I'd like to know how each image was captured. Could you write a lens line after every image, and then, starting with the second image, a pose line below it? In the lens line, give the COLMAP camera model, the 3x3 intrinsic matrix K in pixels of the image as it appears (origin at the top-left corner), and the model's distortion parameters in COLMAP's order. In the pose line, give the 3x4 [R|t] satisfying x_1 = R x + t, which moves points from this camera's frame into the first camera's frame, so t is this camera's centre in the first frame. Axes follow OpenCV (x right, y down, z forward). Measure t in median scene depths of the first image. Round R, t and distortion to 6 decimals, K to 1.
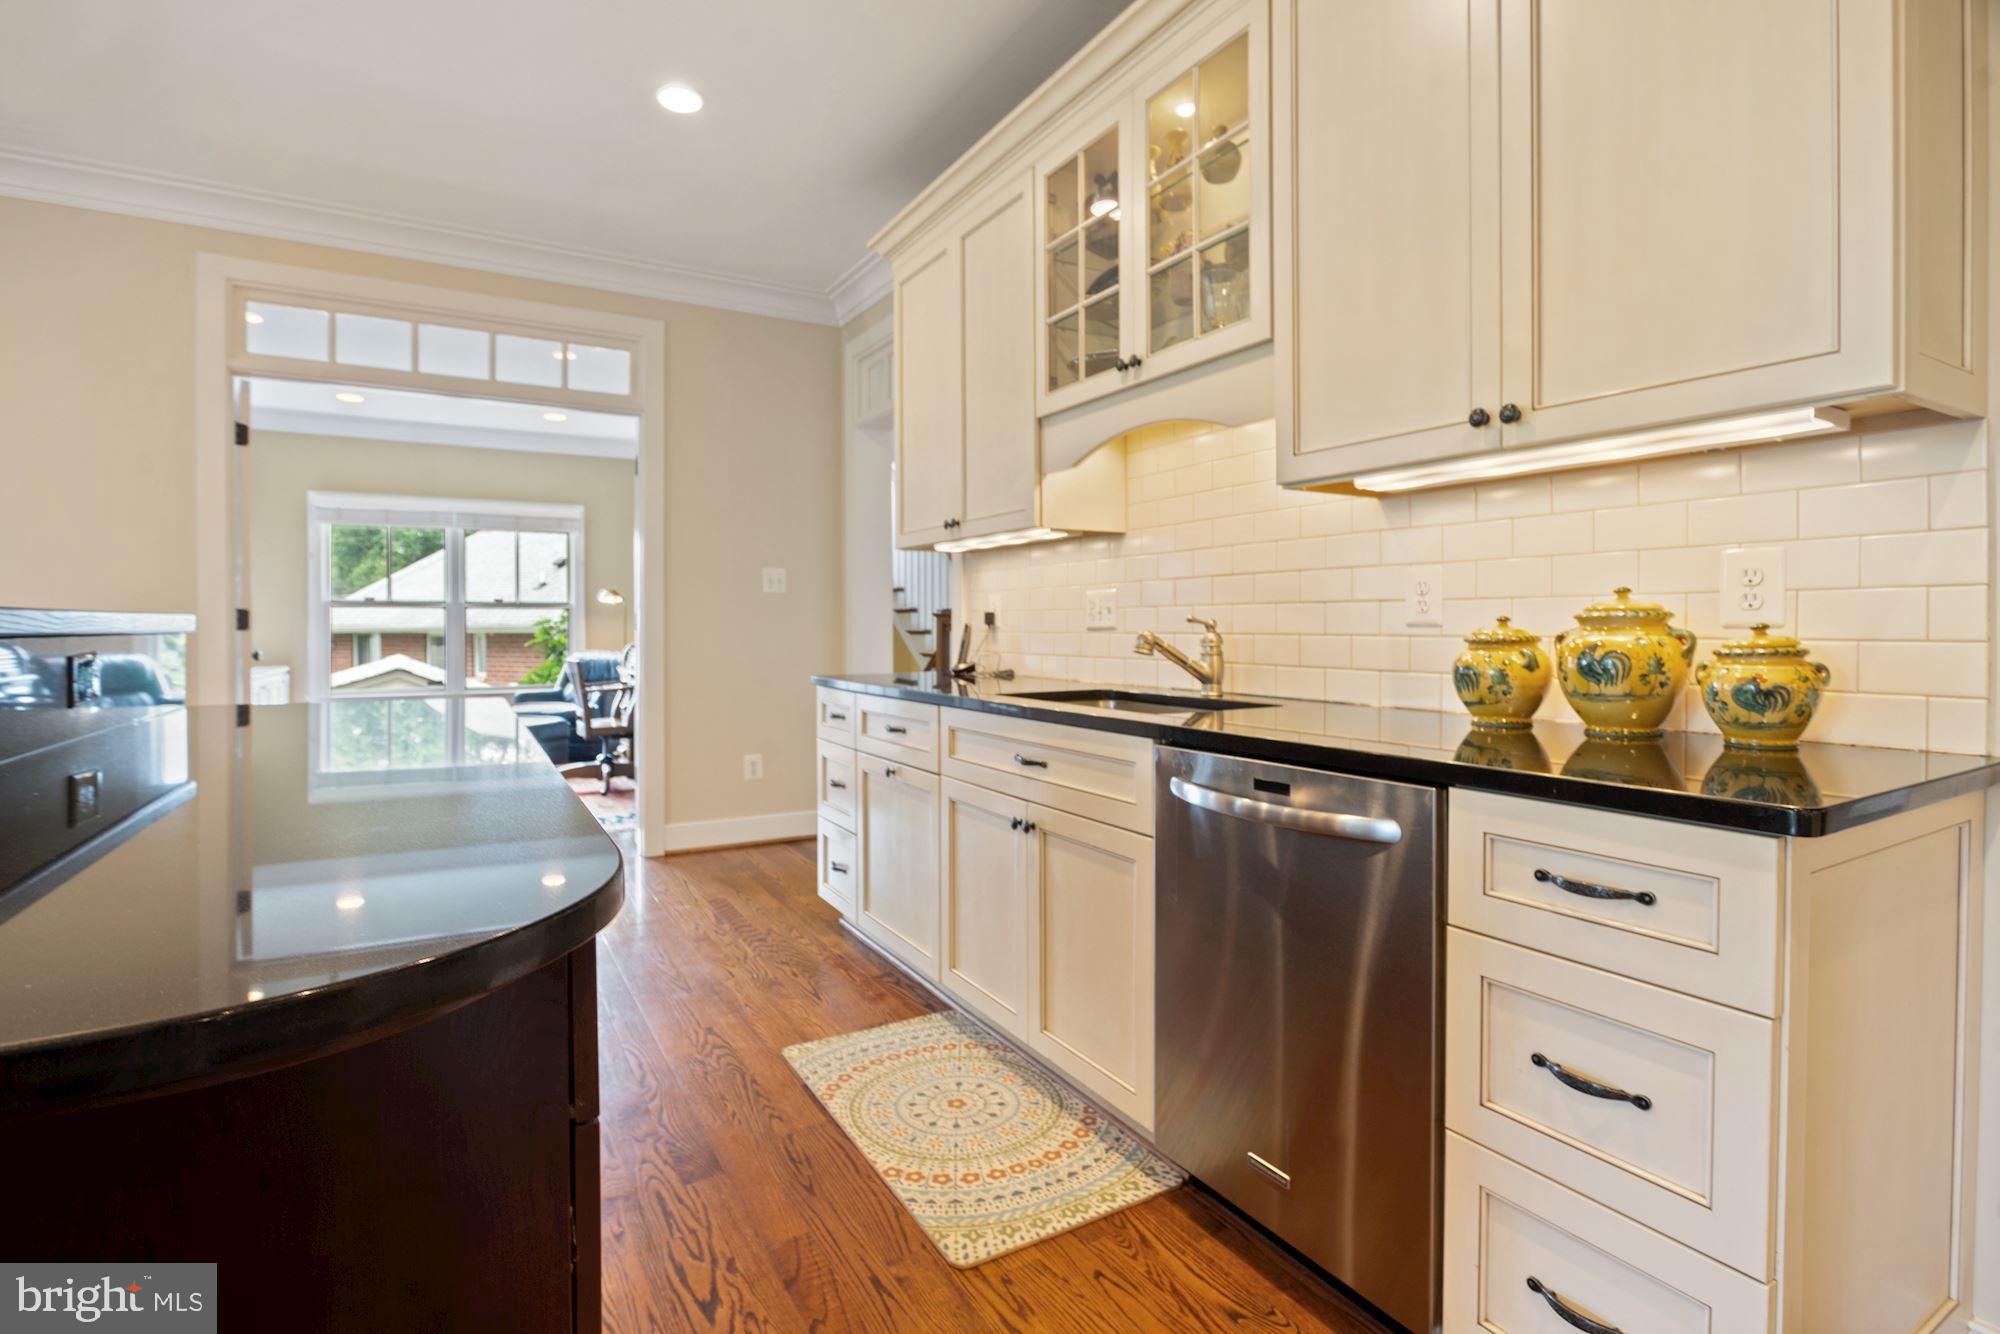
lens RADIAL K [[959.6, 0, 1010.6], [0, 959.6, 647.2], [0, 0, 1]] dist [-0.015587, 0.001962]
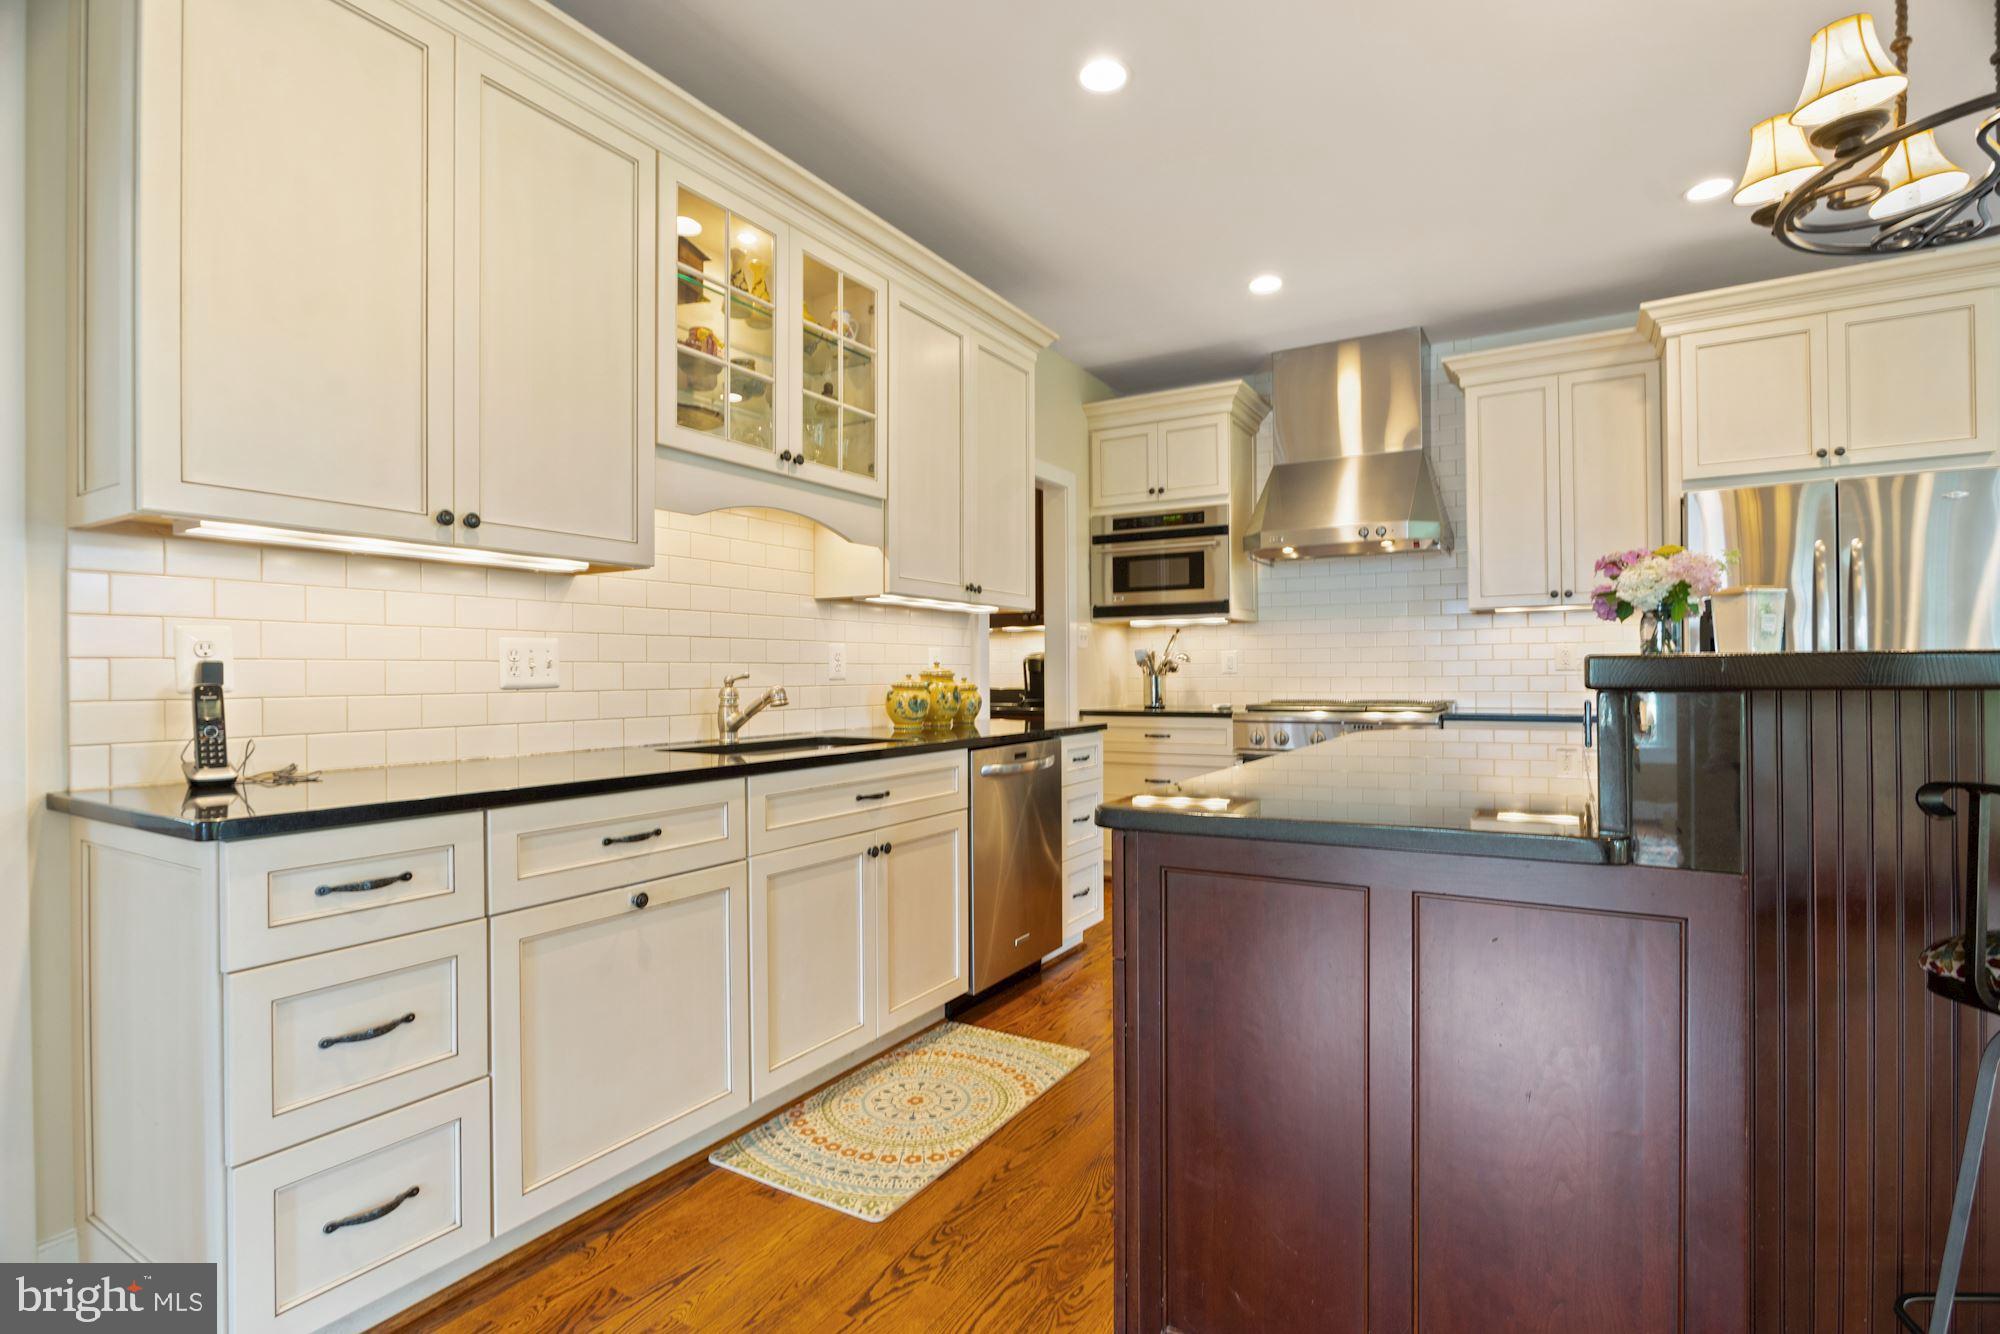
lens RADIAL K [[959.6, 0, 1003.1], [0, 959.6, 677.5], [0, 0, 1]] dist [-0.015587, 0.001962]
pose [[-0.476354, 0.000926, 0.879253, -1.080851], [0.024971, 0.999610, 0.012476, -0.036775], [-0.878899, 0.027899, -0.476192, 1.402689]]
